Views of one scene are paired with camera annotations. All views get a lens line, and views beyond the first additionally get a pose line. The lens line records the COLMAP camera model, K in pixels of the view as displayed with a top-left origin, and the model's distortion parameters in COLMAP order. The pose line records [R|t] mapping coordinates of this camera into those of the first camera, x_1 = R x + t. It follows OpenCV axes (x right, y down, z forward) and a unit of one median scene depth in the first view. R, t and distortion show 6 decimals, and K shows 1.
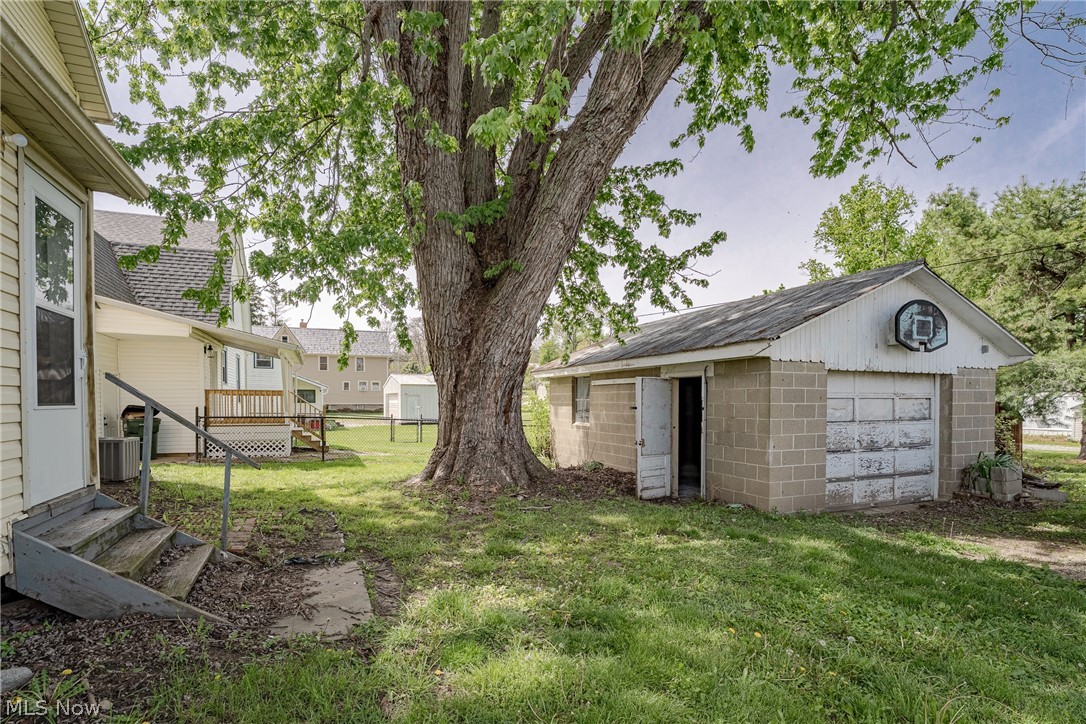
lens RADIAL K [[507.4, 0, 509.9], [0, 507.4, 410.8], [0, 0, 1]] dist [0.001595, -0.000551]
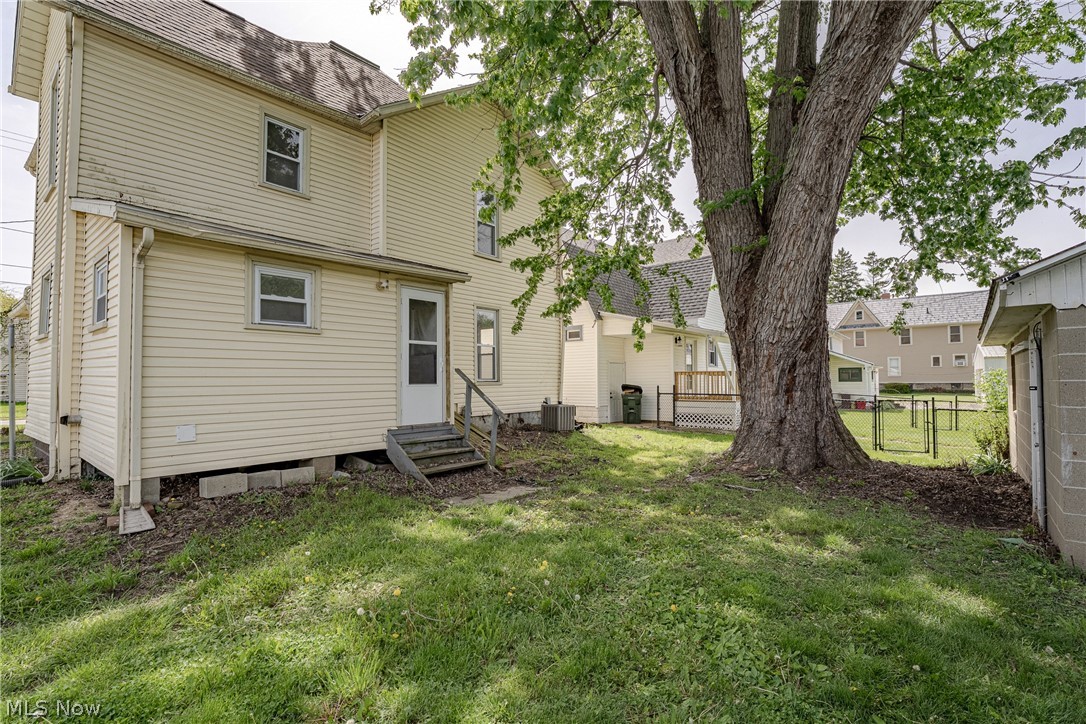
lens RADIAL K [[507.4, 0, 538.6], [0, 507.4, 362.3], [0, 0, 1]] dist [0.001595, -0.000551]
pose [[0.490473, -0.038304, -0.870614, 0.433241], [-0.009198, 0.998750, -0.049123, -0.000383], [0.871408, 0.032101, 0.489507, 0.098769]]
